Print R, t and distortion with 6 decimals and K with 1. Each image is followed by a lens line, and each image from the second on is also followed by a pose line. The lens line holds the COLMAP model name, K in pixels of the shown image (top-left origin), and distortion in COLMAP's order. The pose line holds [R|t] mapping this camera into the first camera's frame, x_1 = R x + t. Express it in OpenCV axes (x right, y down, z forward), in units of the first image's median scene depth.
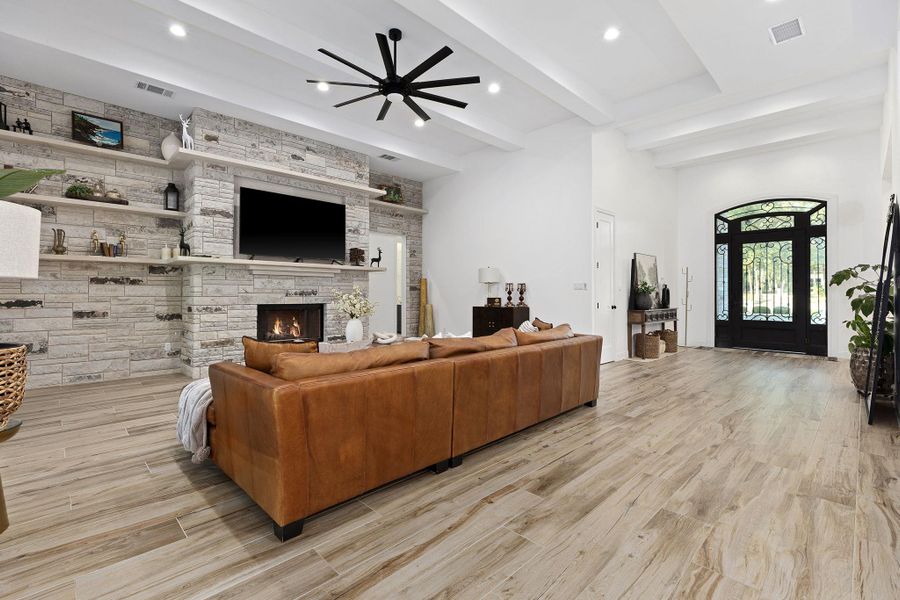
lens RADIAL K [[406.0, 0, 445.3], [0, 406.0, 288.2], [0, 0, 1]] dist [0.004807, 0.000319]
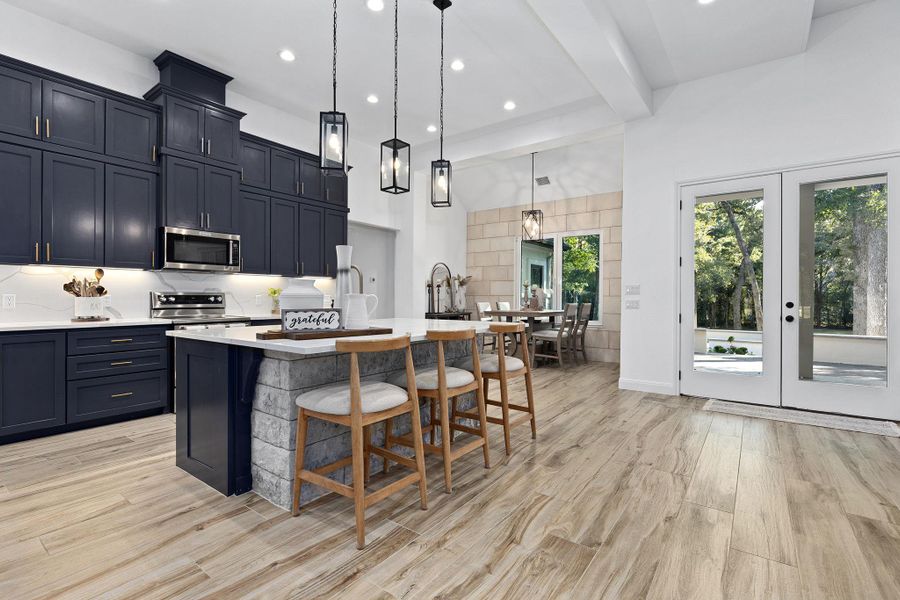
lens RADIAL K [[412.3, 0, 445.0], [0, 412.3, 295.0], [0, 0, 1]] dist [-0.002531, -0.000612]
pose [[-0.988644, -0.006777, -0.150124, 0.420880], [-0.004390, 0.999859, -0.016228, 0.006542], [0.150213, -0.015384, -0.988534, 0.576704]]
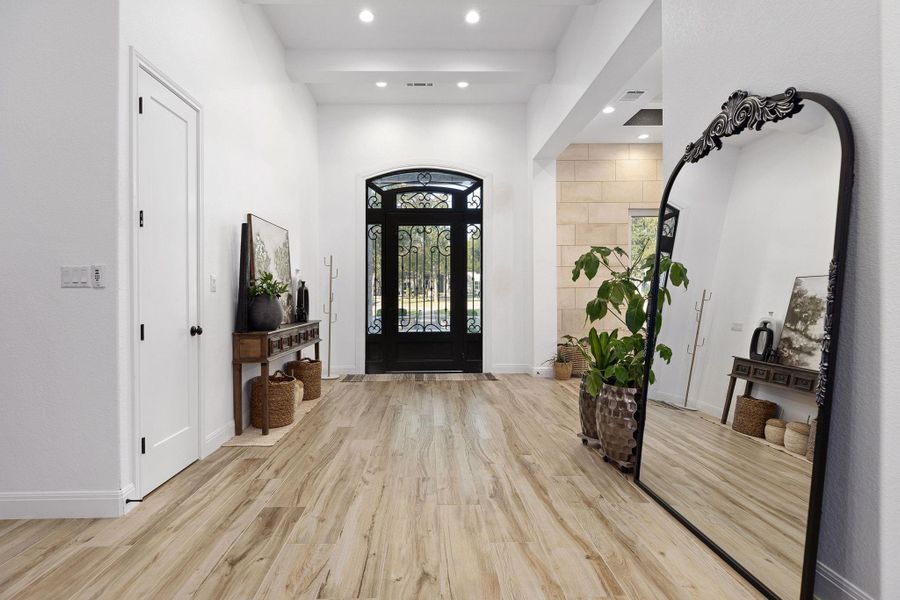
lens RADIAL K [[444.2, 0, 433.8], [0, 444.2, 286.3], [0, 0, 1]] dist [-0.004141, 0.001613]
pose [[0.684482, 0.006435, 0.729001, 0.238490], [0.000458, 0.999957, -0.009257, 0.005533], [-0.729030, 0.006670, 0.684450, 0.490033]]
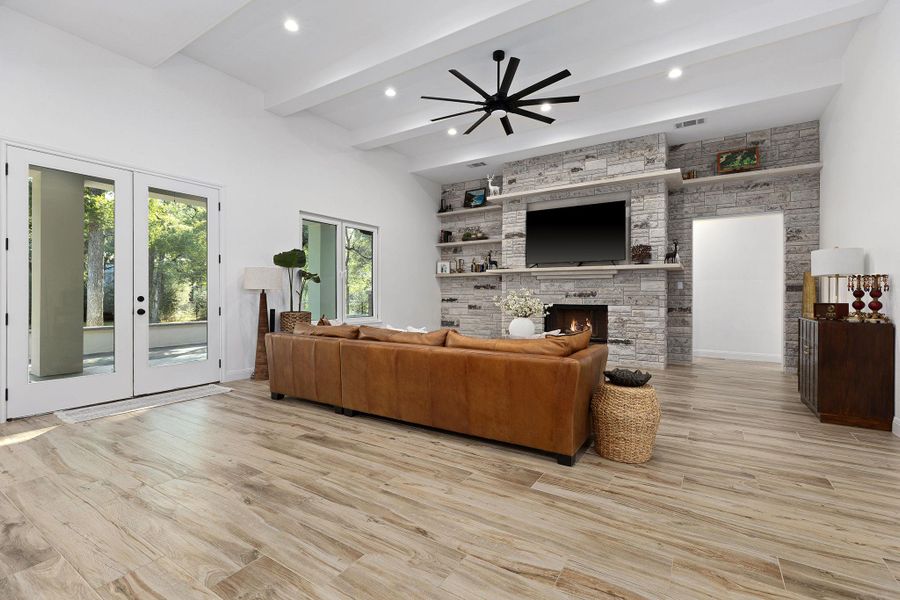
lens RADIAL K [[406.0, 0, 451.7], [0, 406.0, 293.6], [0, 0, 1]] dist [0.004807, 0.000319]
pose [[0.224452, -0.003340, -0.974479, 0.552671], [0.009241, 0.999956, -0.001299, 0.006594], [0.974441, -0.008713, 0.224473, 0.386227]]
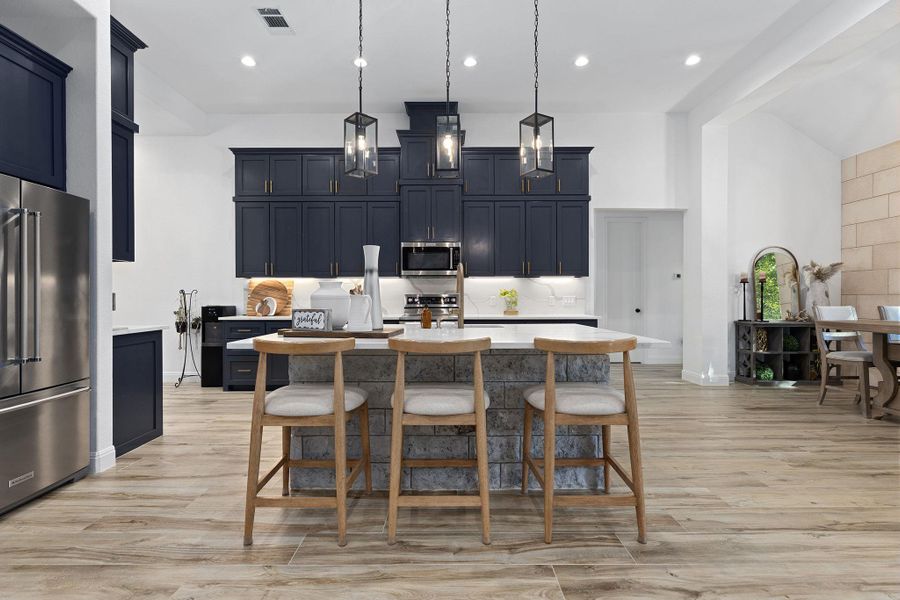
lens RADIAL K [[412.3, 0, 449.9], [0, 412.3, 297.9], [0, 0, 1]] dist [-0.002531, -0.000612]
pose [[-0.718644, -0.001577, 0.695377, 0.150555], [-0.008103, 0.999949, -0.006107, 0.004354], [-0.695331, -0.010024, -0.718620, 0.407489]]
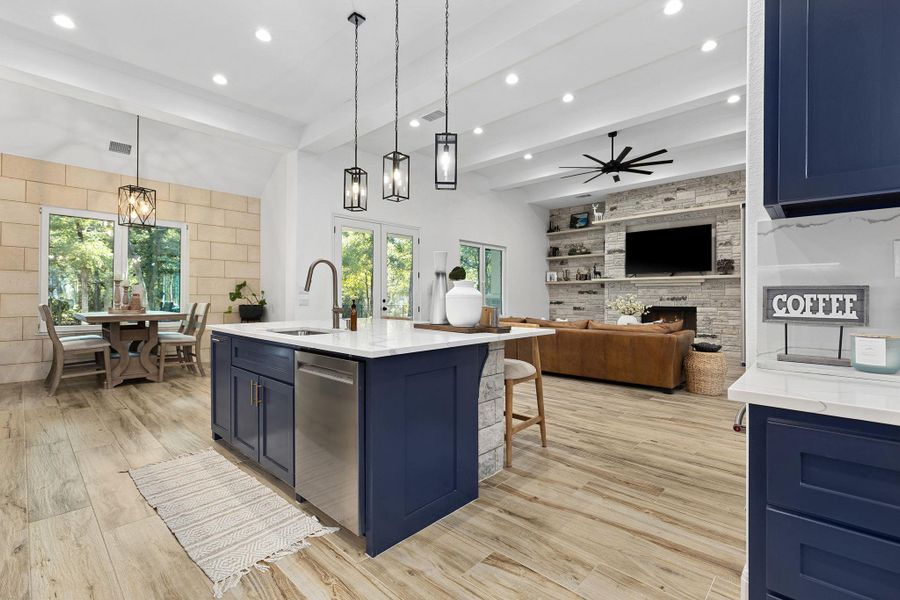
lens RADIAL K [[406.0, 0, 449.4], [0, 406.0, 295.0], [0, 0, 1]] dist [0.004807, 0.000319]
pose [[0.039540, -0.009364, -0.999174, 0.869325], [0.009191, 0.999917, -0.009008, 0.004907], [0.999176, -0.008827, 0.039623, 0.185376]]
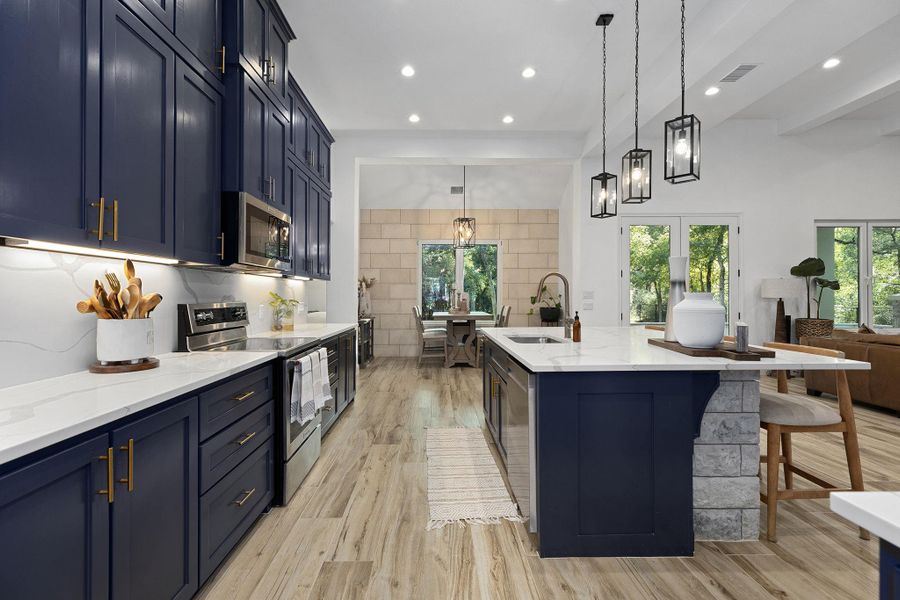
lens RADIAL K [[406.0, 0, 437.0], [0, 406.0, 297.9], [0, 0, 1]] dist [0.004807, 0.000319]
pose [[-0.695203, 0.002699, -0.718808, 0.856222], [0.010145, 0.999930, -0.006057, -0.007342], [0.718741, -0.011503, -0.695182, 0.287804]]
